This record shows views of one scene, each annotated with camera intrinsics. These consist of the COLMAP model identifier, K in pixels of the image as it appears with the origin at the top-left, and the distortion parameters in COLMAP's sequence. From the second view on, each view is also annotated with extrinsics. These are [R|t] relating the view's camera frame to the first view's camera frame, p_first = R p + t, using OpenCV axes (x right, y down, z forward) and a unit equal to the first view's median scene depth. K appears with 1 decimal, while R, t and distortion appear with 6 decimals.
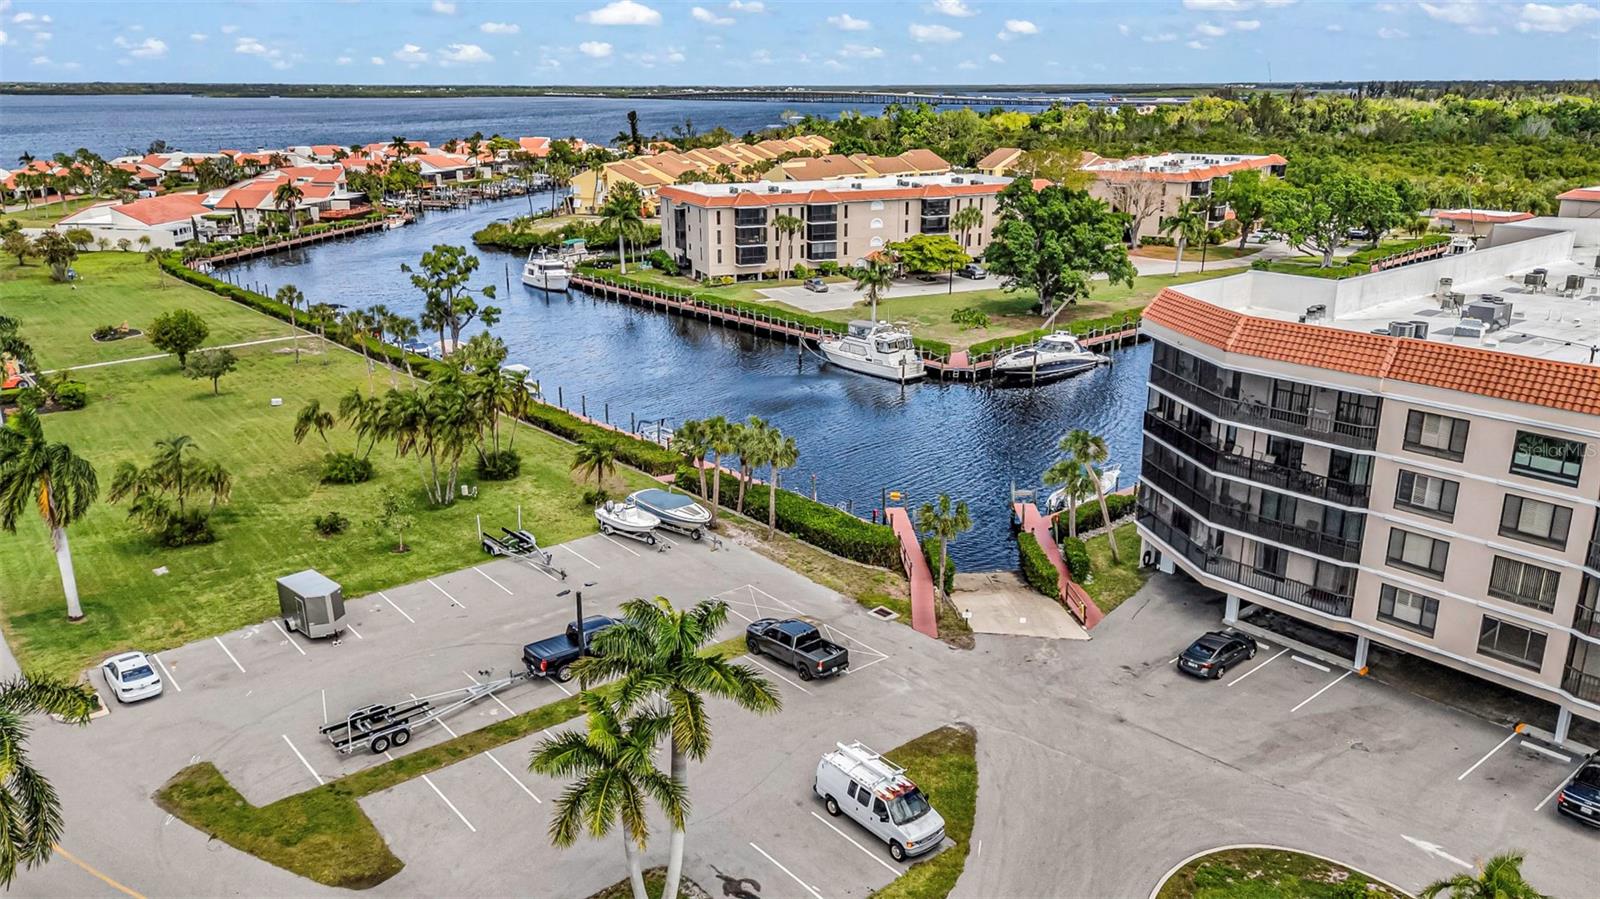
lens RADIAL K [[1175.4, 0, 799.8], [0, 1175.4, 445.7], [0, 0, 1]] dist [0.081075, -0.076493]
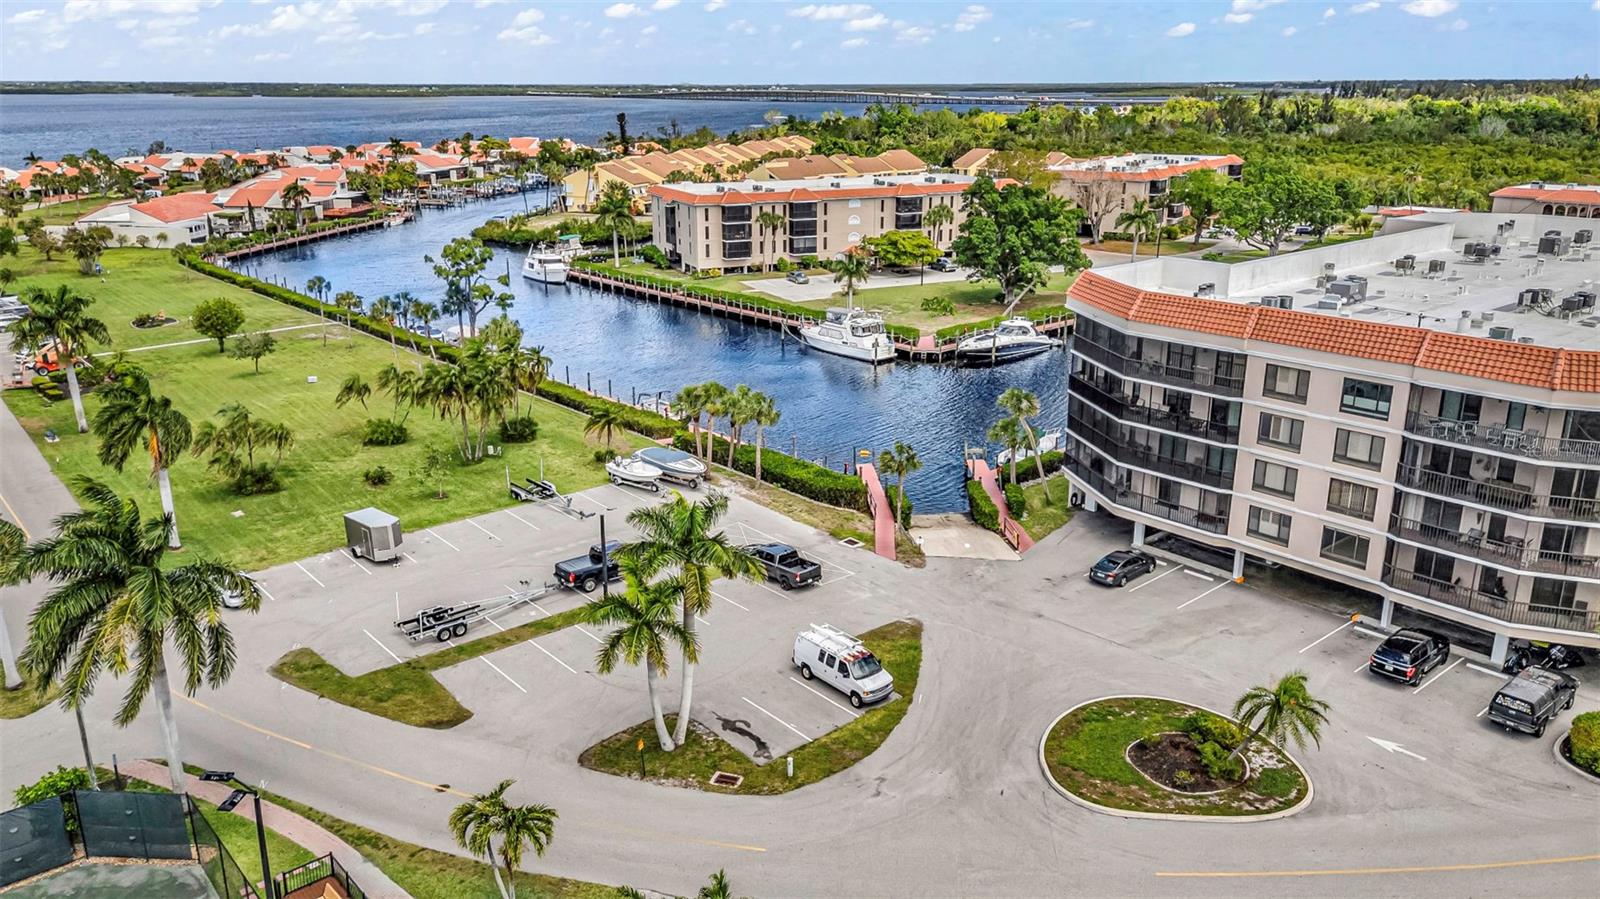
lens RADIAL K [[1175.4, 0, 799.1], [0, 1175.4, 446.4], [0, 0, 1]] dist [0.081075, -0.076493]
pose [[0.999917, -0.003784, 0.012330, 0.001354], [0.003766, 0.999992, 0.001449, 0.017320], [-0.012335, -0.001402, 0.999923, -0.078931]]
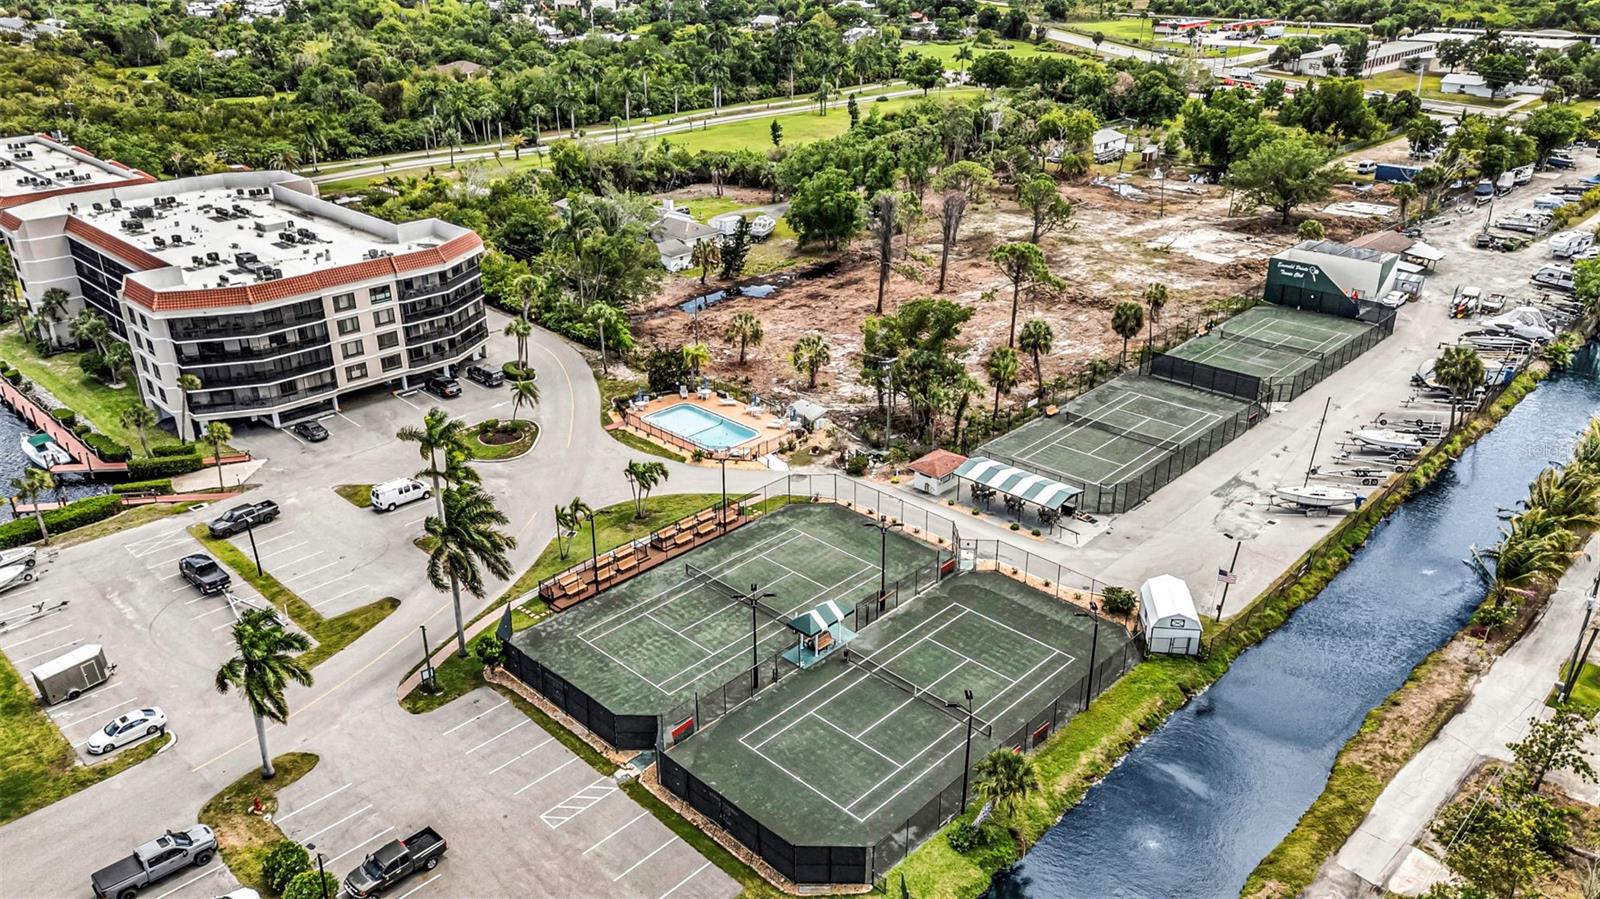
lens RADIAL K [[1175.4, 0, 802.6], [0, 1175.4, 444.8], [0, 0, 1]] dist [0.081075, -0.076493]
pose [[-0.098711, -0.407649, 0.907787, -0.652929], [0.295408, 0.859116, 0.417915, -0.169819], [-0.950258, 0.309421, 0.035619, 0.020197]]
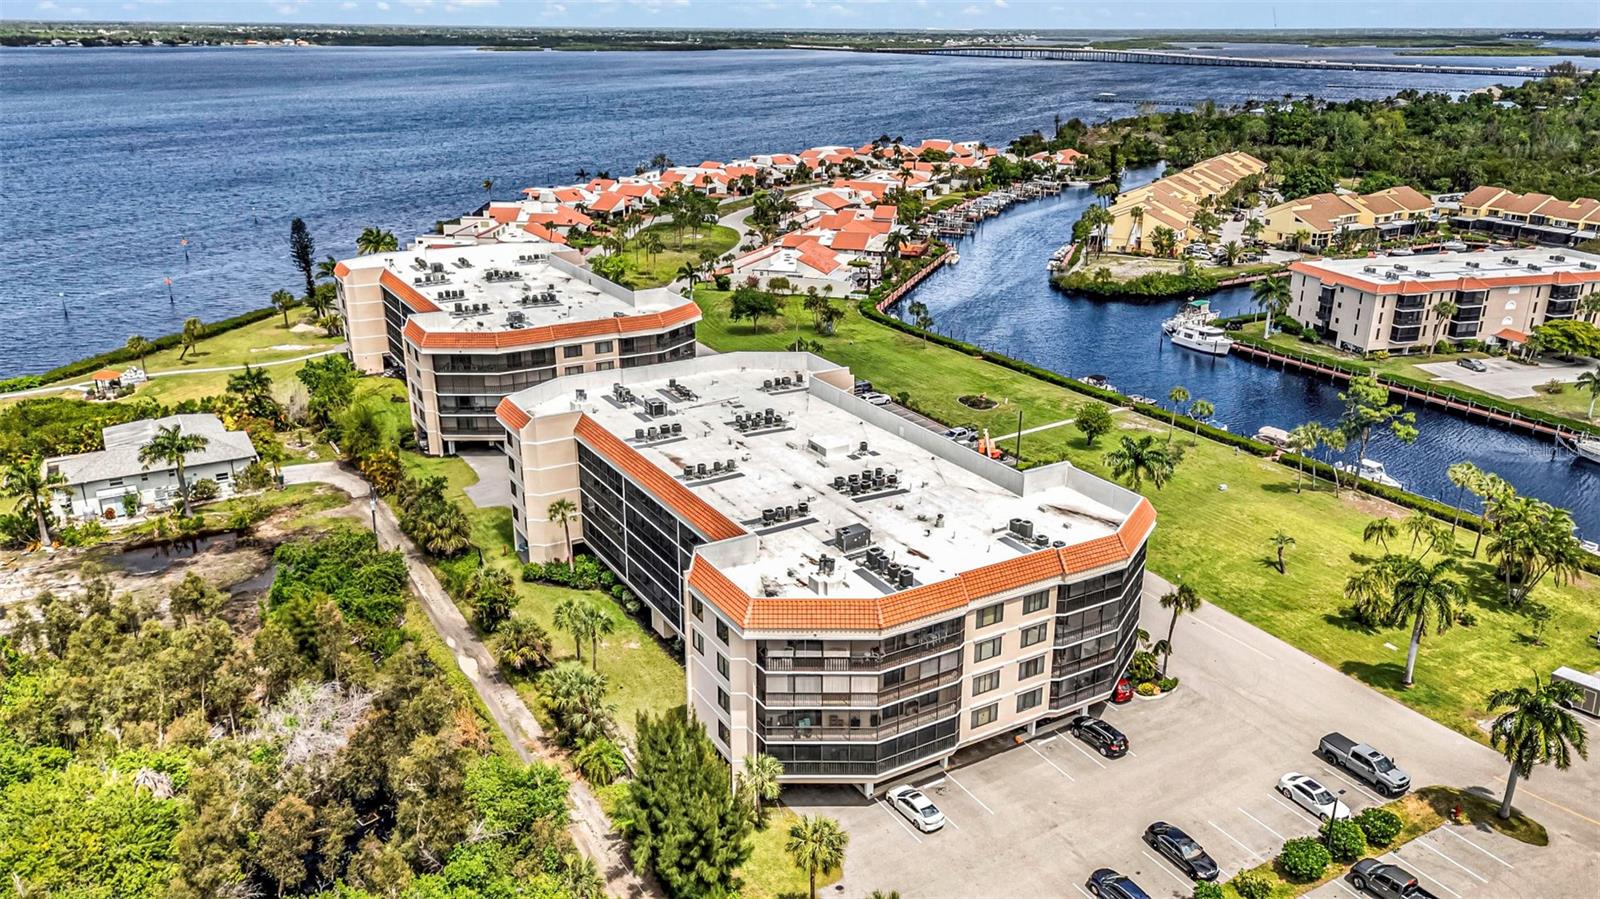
lens RADIAL K [[1175.4, 0, 797.1], [0, 1175.4, 441.1], [0, 0, 1]] dist [0.081075, -0.076493]
pose [[0.985465, 0.061061, -0.158525, -0.470270], [-0.054406, 0.997459, 0.045989, -0.083301], [0.160930, -0.036695, 0.986283, -0.279377]]
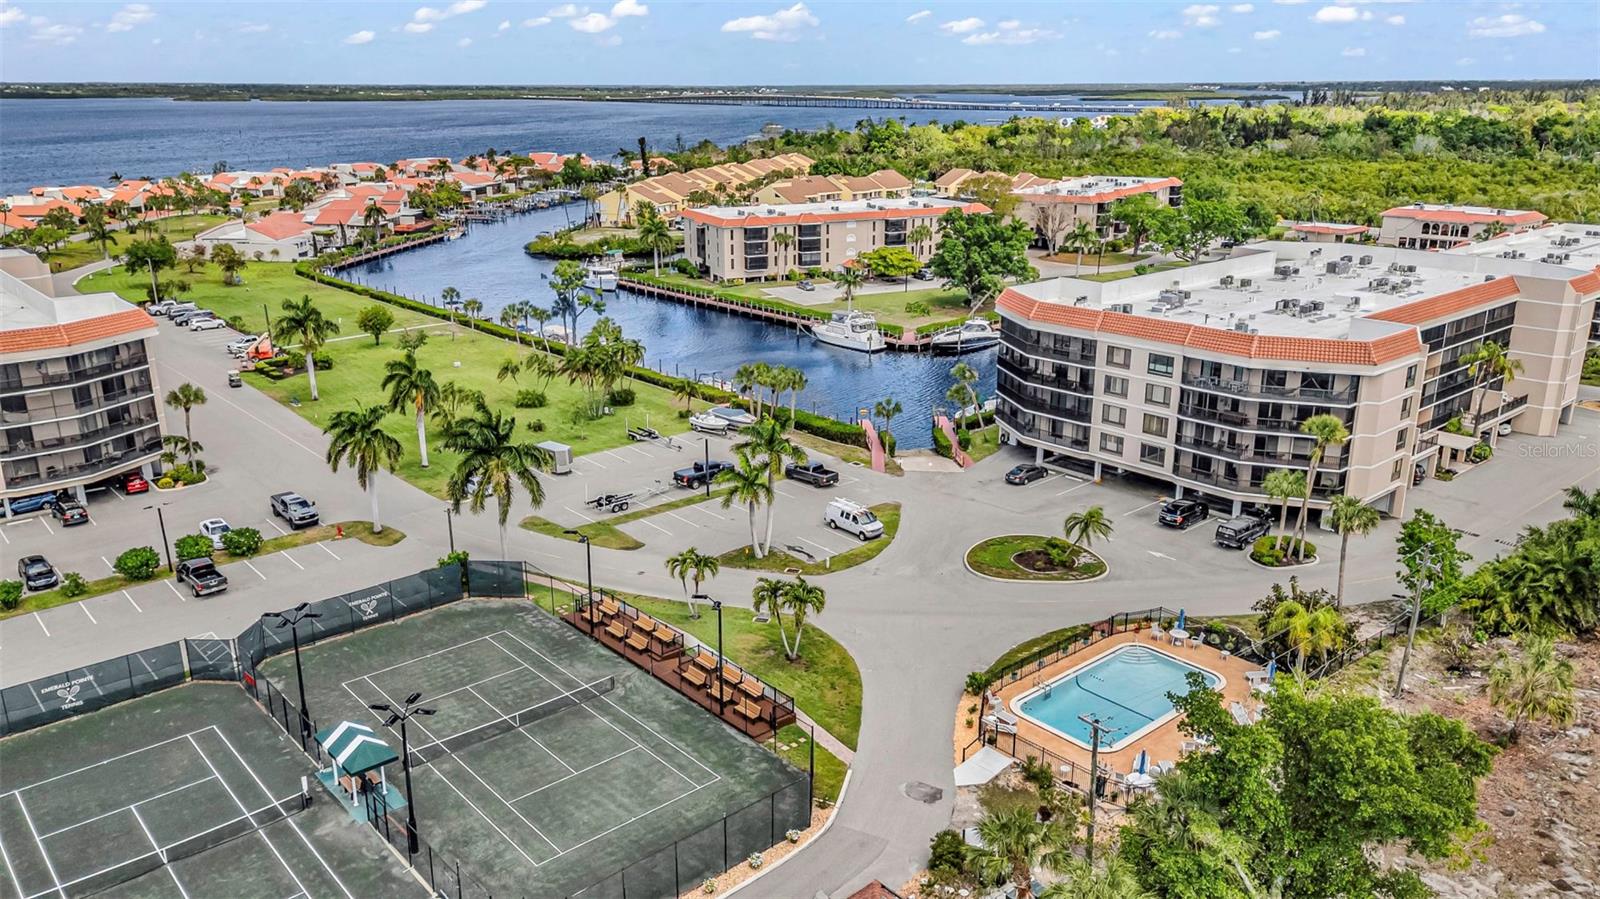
lens RADIAL K [[1175.4, 0, 796.2], [0, 1175.4, 448.5], [0, 0, 1]] dist [0.081075, -0.076493]
pose [[0.999812, -0.006556, 0.018249, -0.023560], [0.006501, 0.999974, 0.003066, 0.045566], [-0.018269, -0.002947, 0.999829, -0.344365]]
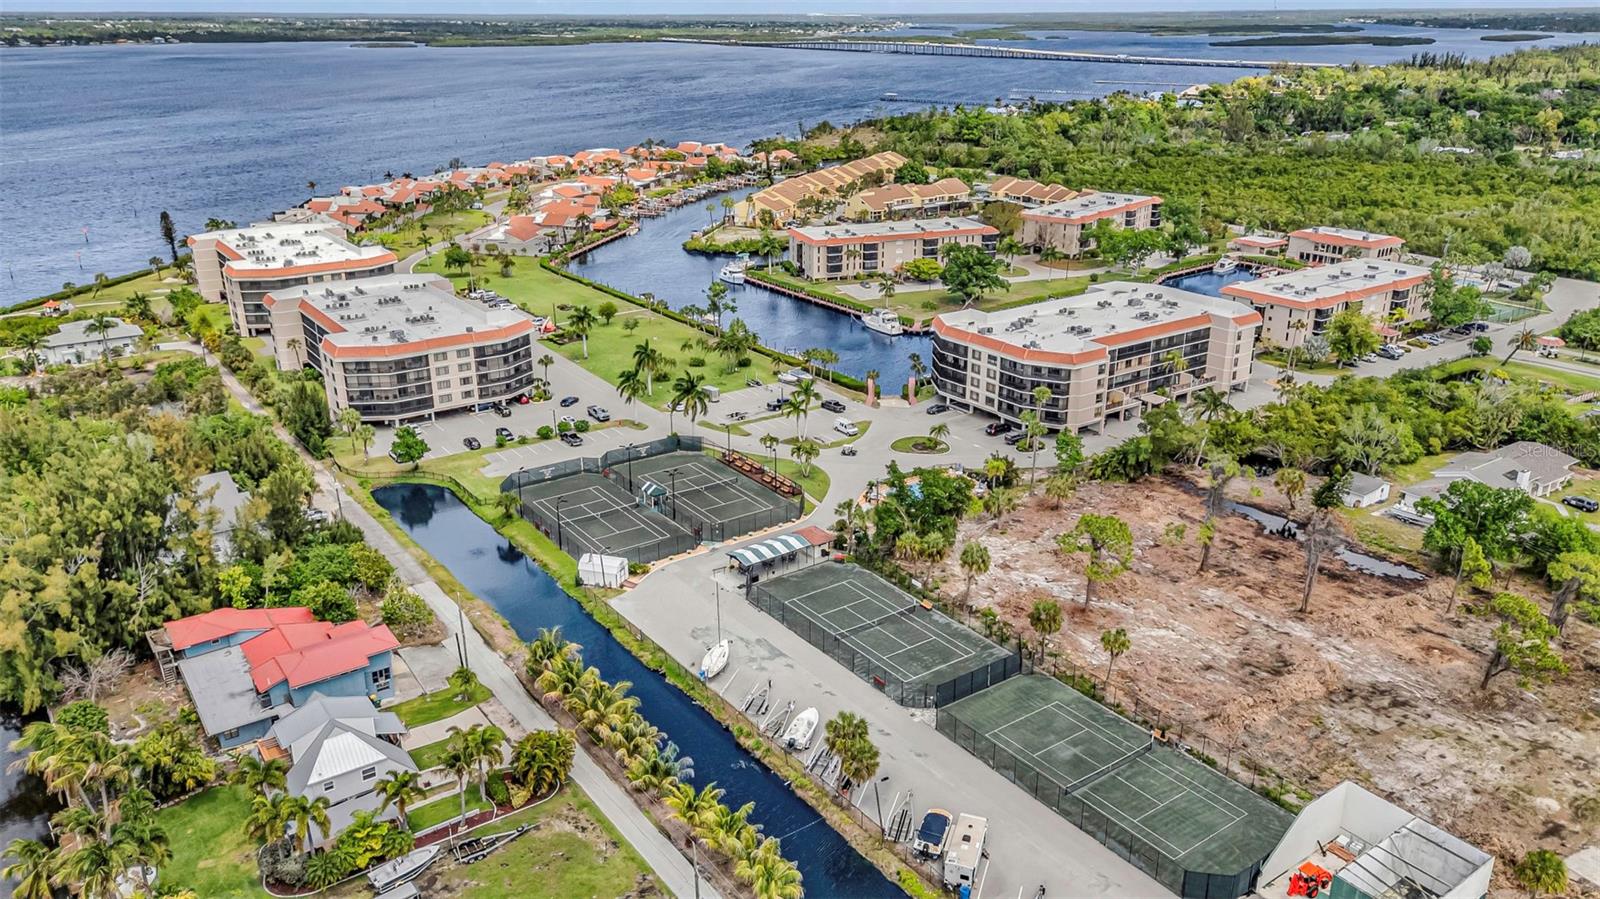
lens RADIAL K [[1175.4, 0, 791.8], [0, 1175.4, 458.4], [0, 0, 1]] dist [0.081075, -0.076493]
pose [[0.995606, 0.030494, -0.088539, 0.079946], [-0.024527, 0.997403, 0.067722, 0.030387], [0.090375, -0.065253, 0.993768, -1.109279]]
